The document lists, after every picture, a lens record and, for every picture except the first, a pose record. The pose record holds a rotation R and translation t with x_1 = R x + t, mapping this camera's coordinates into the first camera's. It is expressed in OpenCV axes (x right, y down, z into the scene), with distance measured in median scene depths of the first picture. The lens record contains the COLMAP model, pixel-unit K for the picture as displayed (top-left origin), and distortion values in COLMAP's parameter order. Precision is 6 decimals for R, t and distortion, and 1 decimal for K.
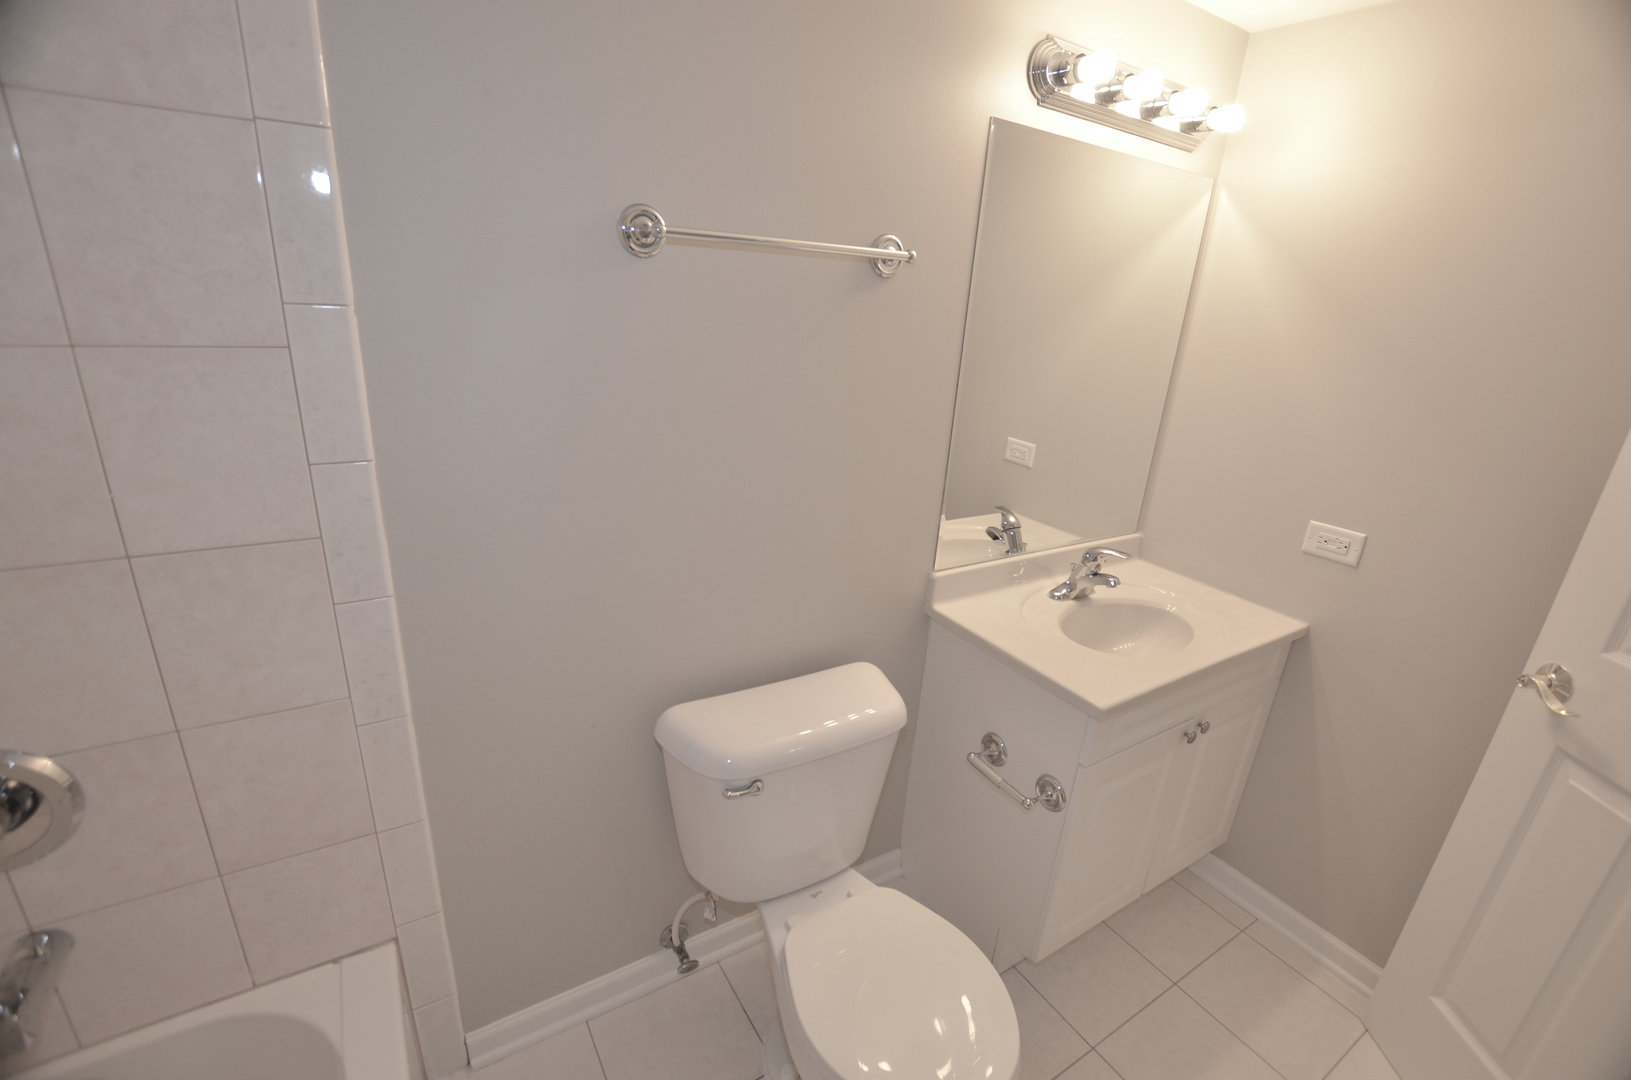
lens RADIAL K [[714.4, 0, 821.4], [0, 714.4, 548.7], [0, 0, 1]] dist [-0.034554, 0.005775]
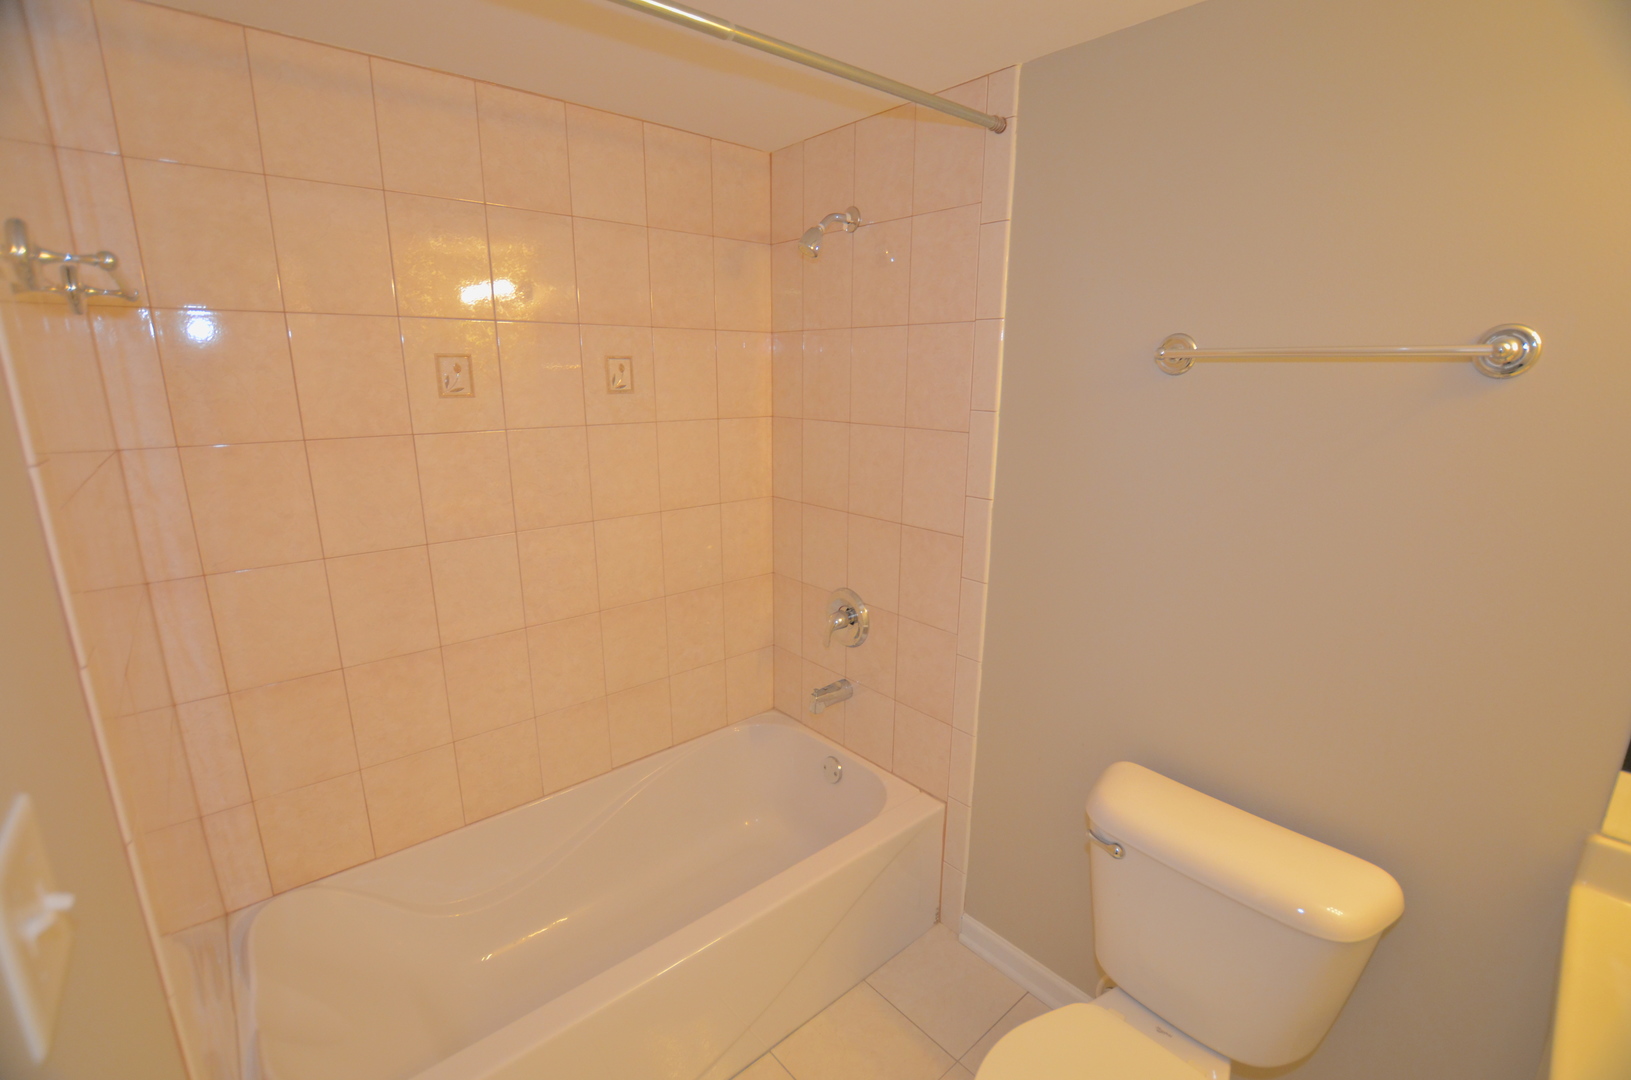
lens RADIAL K [[714.4, 0, 821.4], [0, 714.4, 548.7], [0, 0, 1]] dist [-0.034554, 0.005775]
pose [[0.152937, 0.166561, -0.974098, 0.727965], [-0.334810, 0.936133, 0.107503, -0.045549], [0.929792, 0.309697, 0.198935, 0.229012]]
